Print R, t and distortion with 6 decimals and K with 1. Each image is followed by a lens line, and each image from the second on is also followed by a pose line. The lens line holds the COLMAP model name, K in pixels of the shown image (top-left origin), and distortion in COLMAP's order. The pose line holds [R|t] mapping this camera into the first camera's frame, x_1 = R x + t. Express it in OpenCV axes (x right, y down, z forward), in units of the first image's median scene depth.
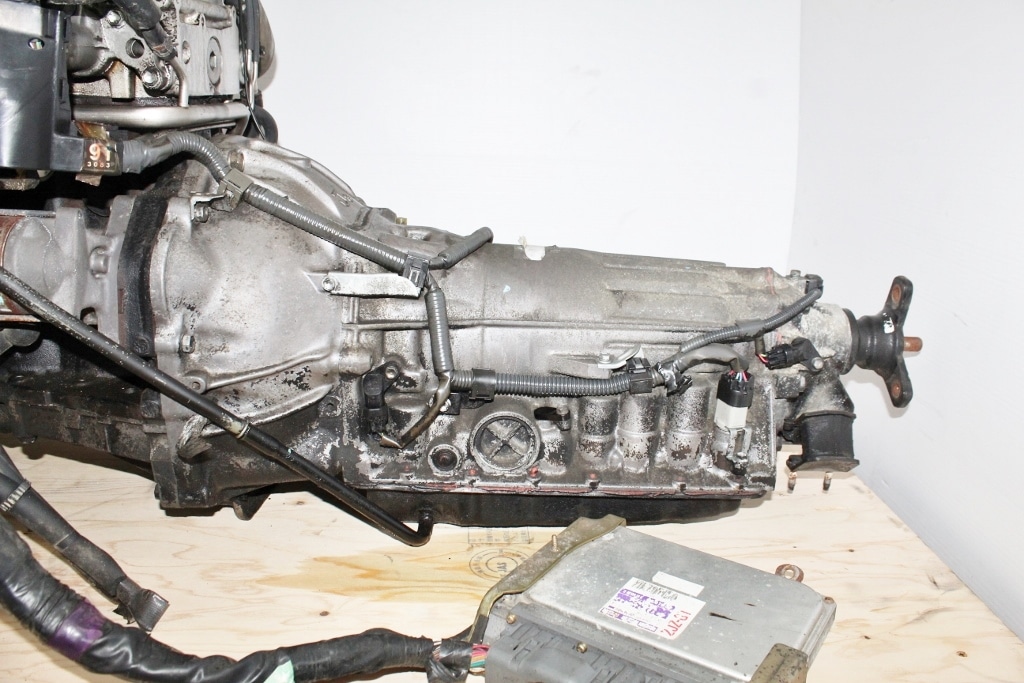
lens RADIAL K [[844.7, 0, 508.7], [0, 844.7, 337.3], [0, 0, 1]] dist [-0.161435, 0.130220]
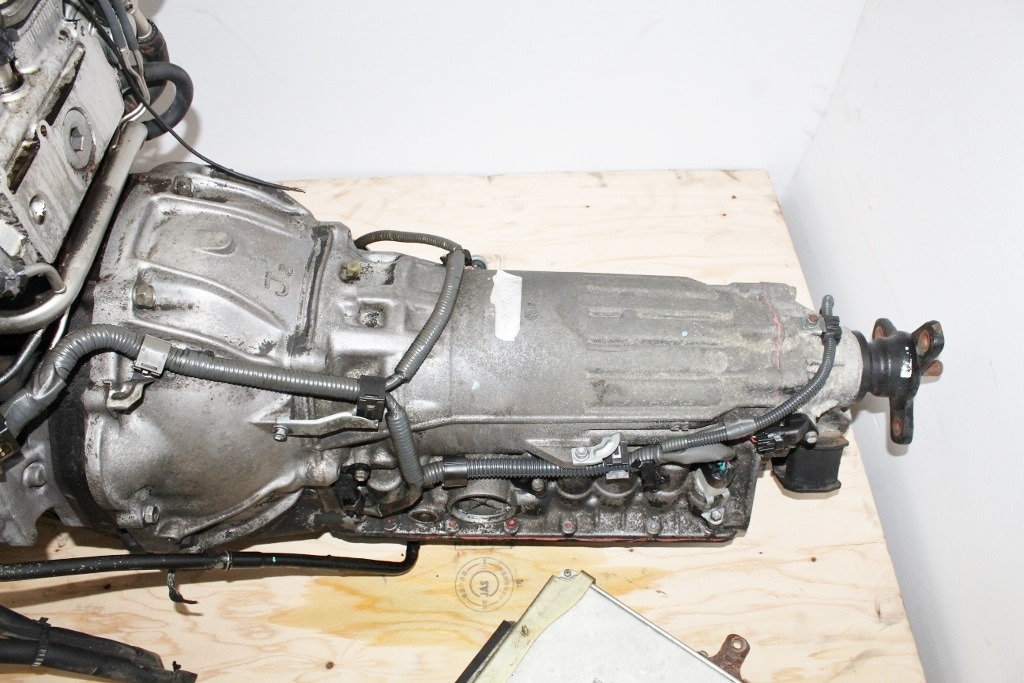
lens RADIAL K [[844.7, 0, 507.3], [0, 844.7, 339.9], [0, 0, 1]] dist [-0.161435, 0.130220]
pose [[0.998618, -0.000497, -0.052547, 0.078732], [0.031613, 0.804462, 0.593163, -0.628564], [0.041977, -0.594005, 0.803366, 0.301427]]
